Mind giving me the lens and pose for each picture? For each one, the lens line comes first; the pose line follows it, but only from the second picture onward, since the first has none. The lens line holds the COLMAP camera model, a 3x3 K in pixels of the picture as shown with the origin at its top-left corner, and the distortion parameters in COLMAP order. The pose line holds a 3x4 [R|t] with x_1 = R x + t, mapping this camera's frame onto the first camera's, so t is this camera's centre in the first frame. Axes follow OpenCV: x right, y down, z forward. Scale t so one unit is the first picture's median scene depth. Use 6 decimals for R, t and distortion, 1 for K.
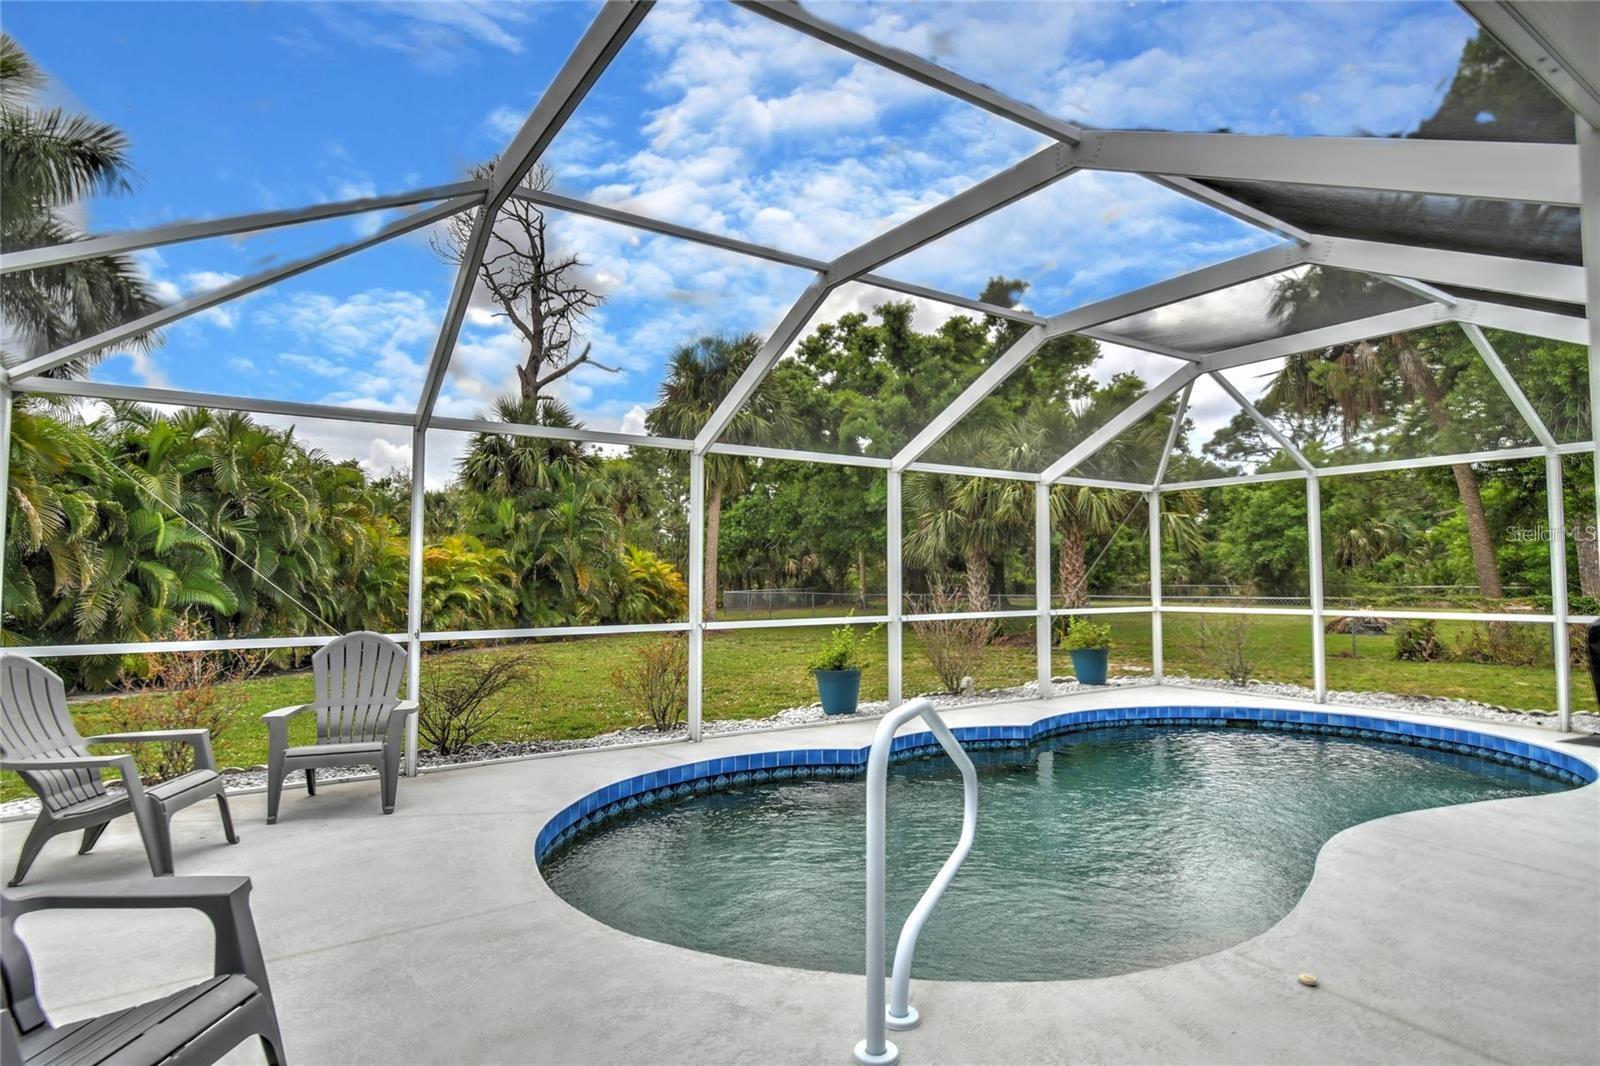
lens RADIAL K [[856.5, 0, 800.0], [0, 856.5, 533.0], [0, 0, 1]] dist [0.001728, 0.000073]
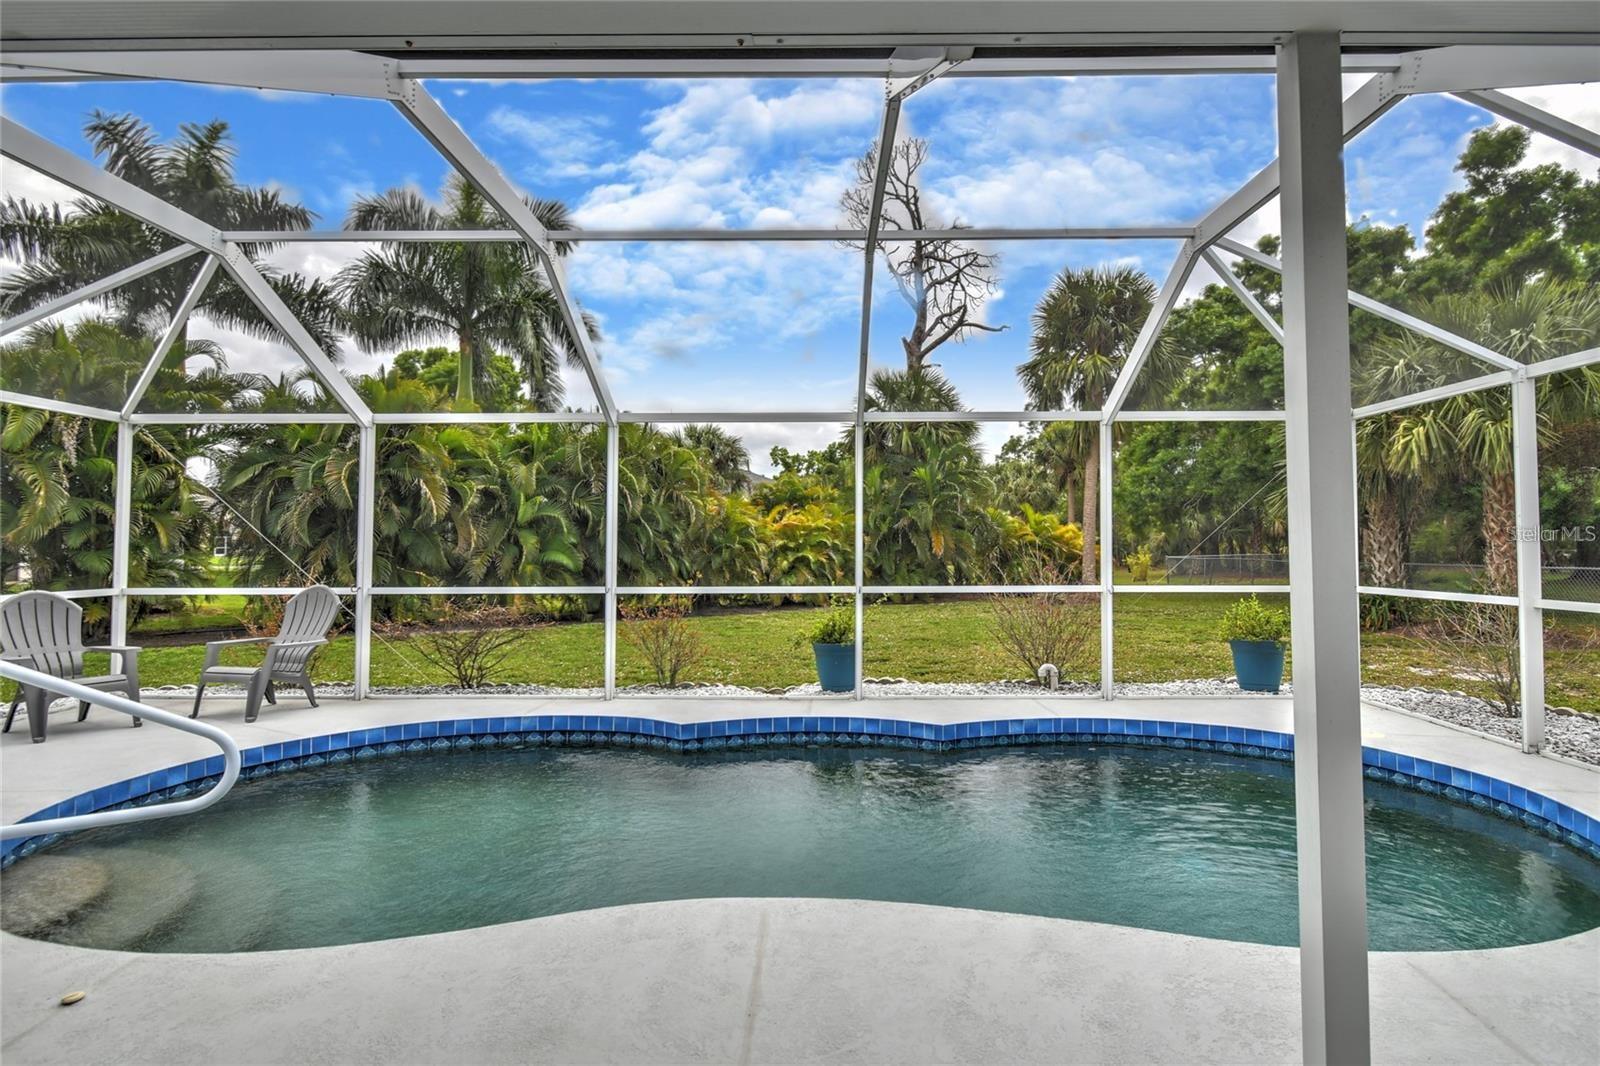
lens RADIAL K [[847.8, 0, 800.0], [0, 847.8, 533.0], [0, 0, 1]] dist [-0.001812, 0.000547]
pose [[0.821925, -0.005276, -0.569571, 0.218233], [0.030760, 0.998909, 0.035137, 0.002215], [0.568765, -0.046400, 0.821191, 0.090608]]
